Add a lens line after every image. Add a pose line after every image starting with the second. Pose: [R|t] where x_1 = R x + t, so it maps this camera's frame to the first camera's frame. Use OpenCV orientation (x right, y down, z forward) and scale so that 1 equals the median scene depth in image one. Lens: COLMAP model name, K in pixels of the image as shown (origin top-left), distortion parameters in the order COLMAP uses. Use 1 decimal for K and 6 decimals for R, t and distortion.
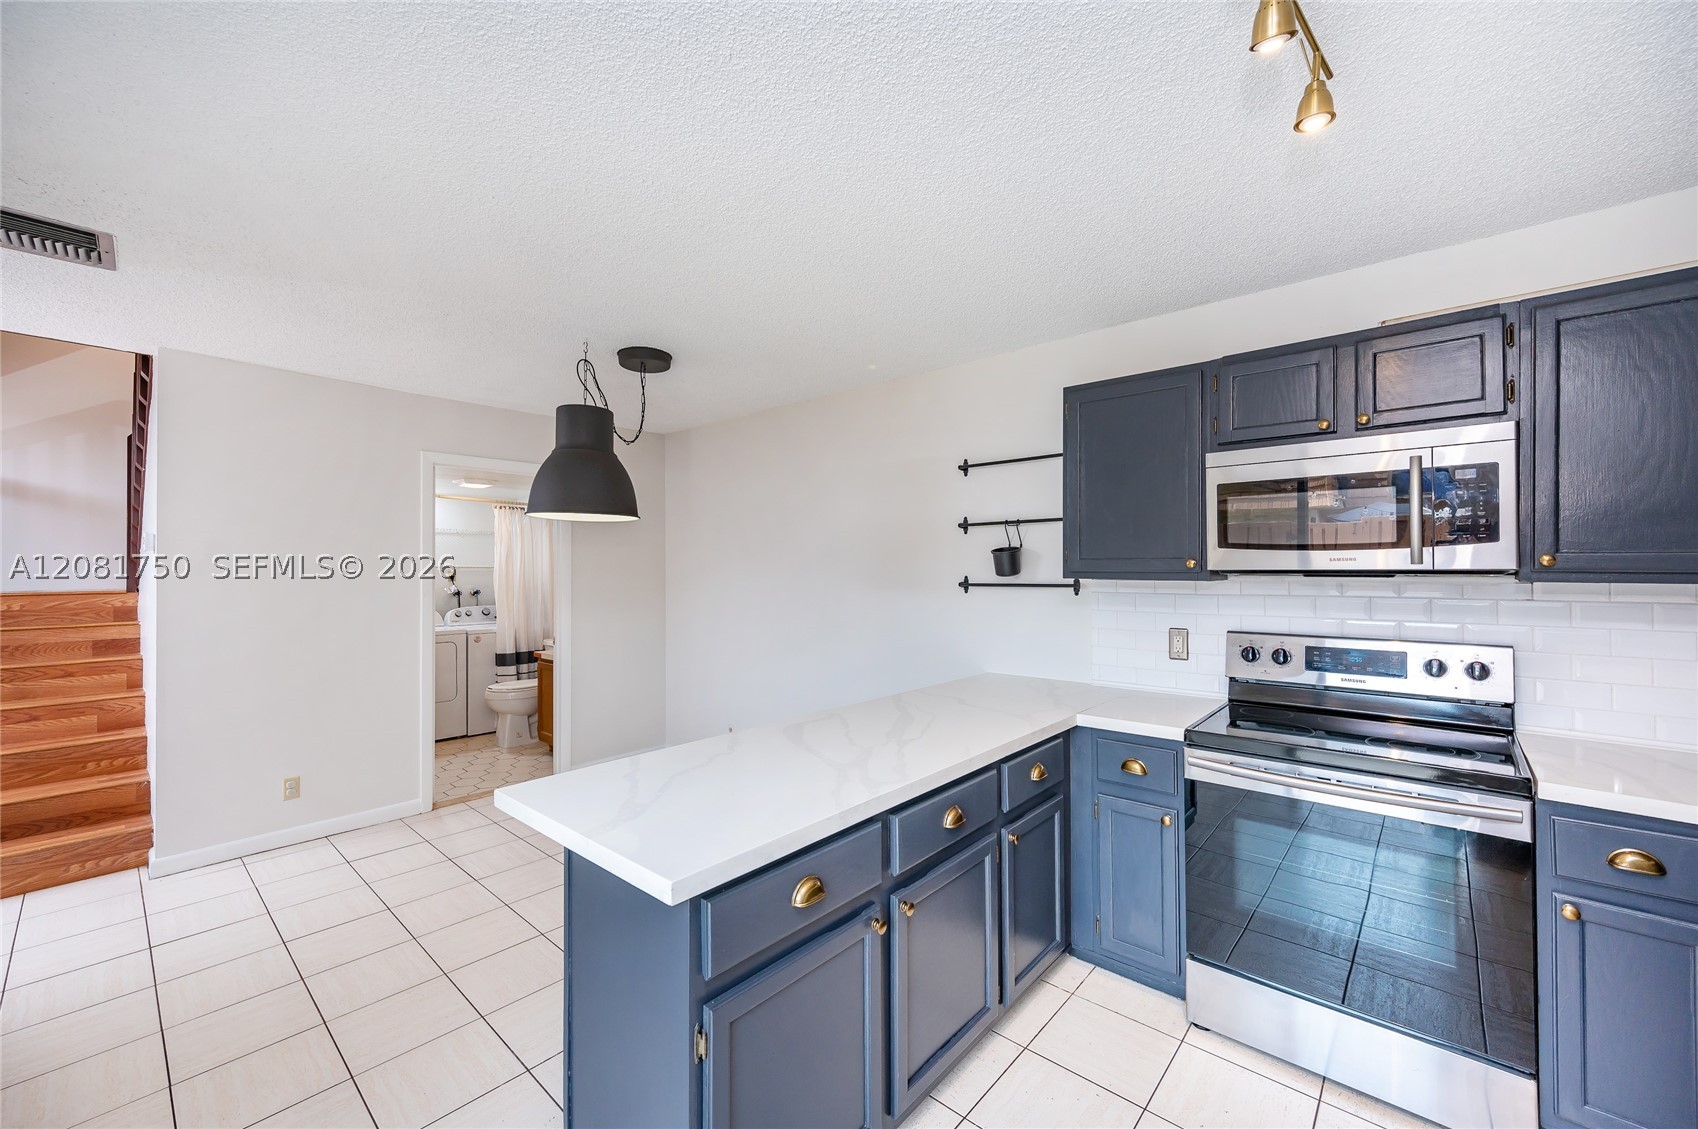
lens RADIAL K [[671.7, 0, 849.6], [0, 671.7, 574.1], [0, 0, 1]] dist [0.000136, -0.000013]
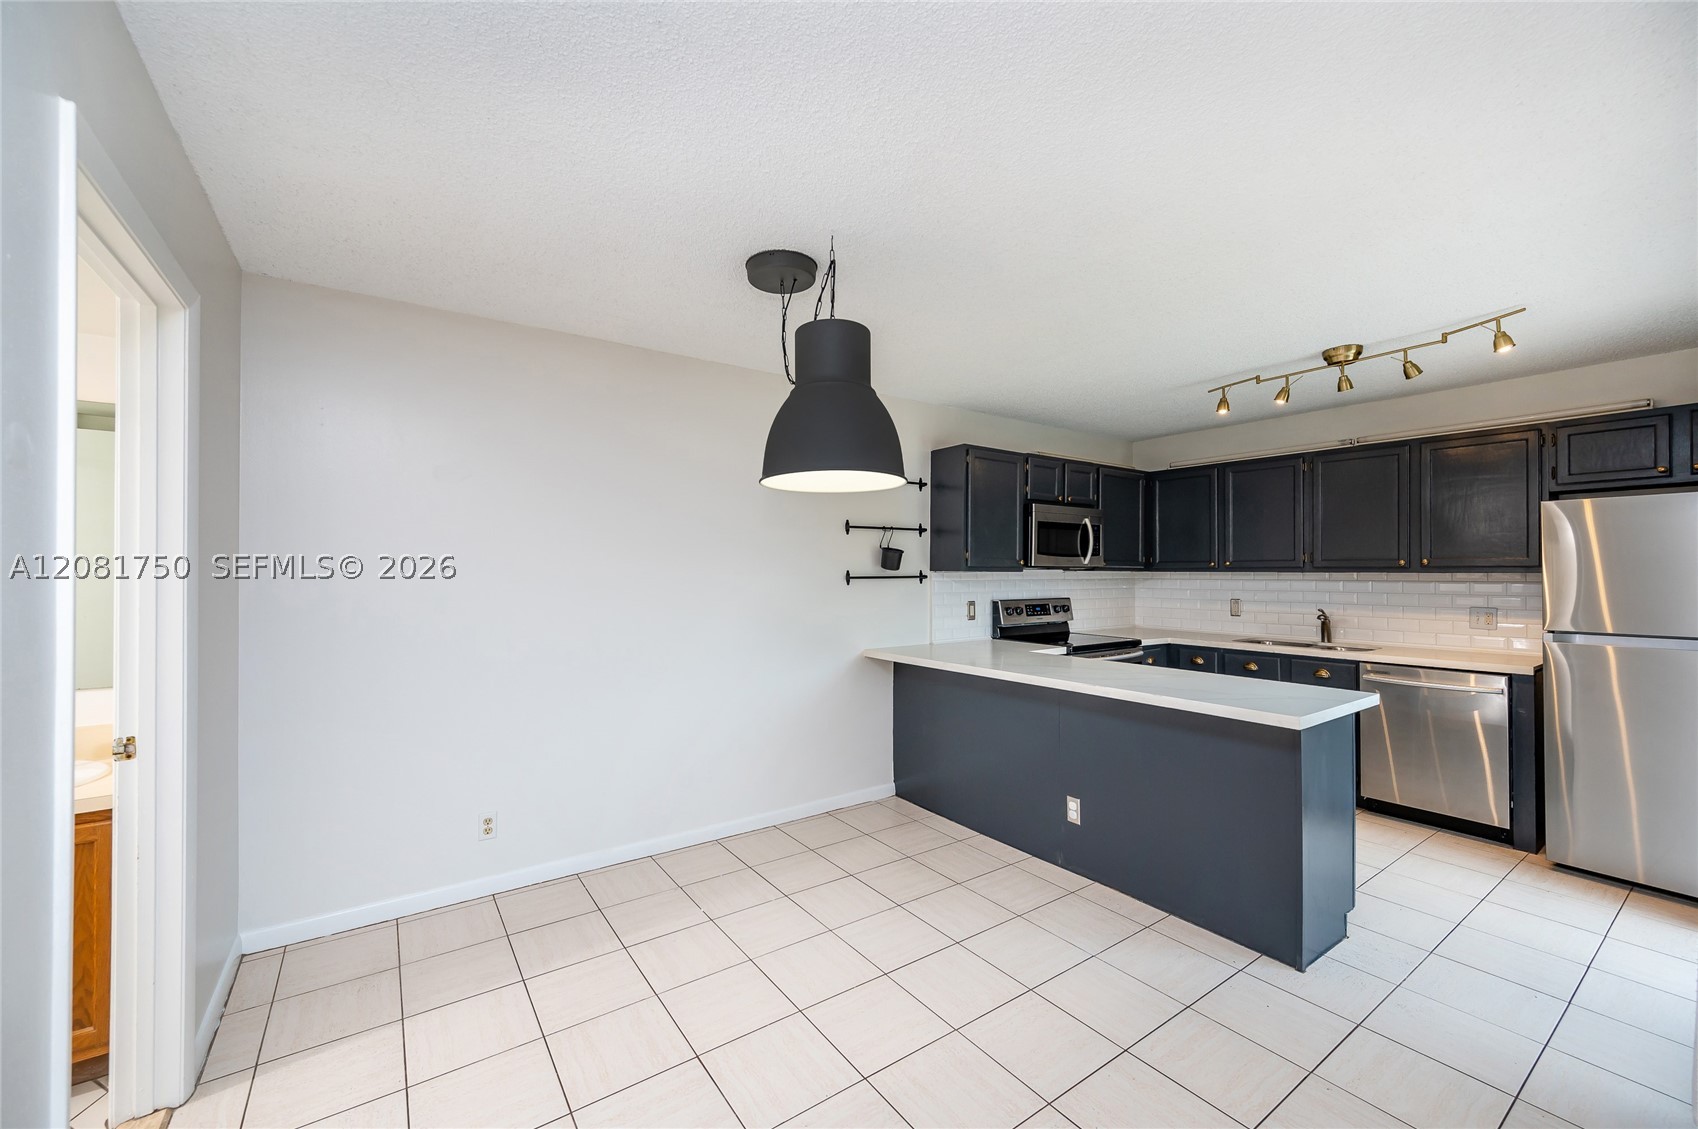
lens RADIAL K [[672.3, 0, 844.6], [0, 672.3, 564.2], [0, 0, 1]] dist [0.000346, -0.000332]
pose [[0.237933, 0.012823, 0.971197, -1.492473], [0.006009, 0.999874, -0.014673, 0.015149], [-0.971263, 0.009328, 0.237826, 1.114778]]
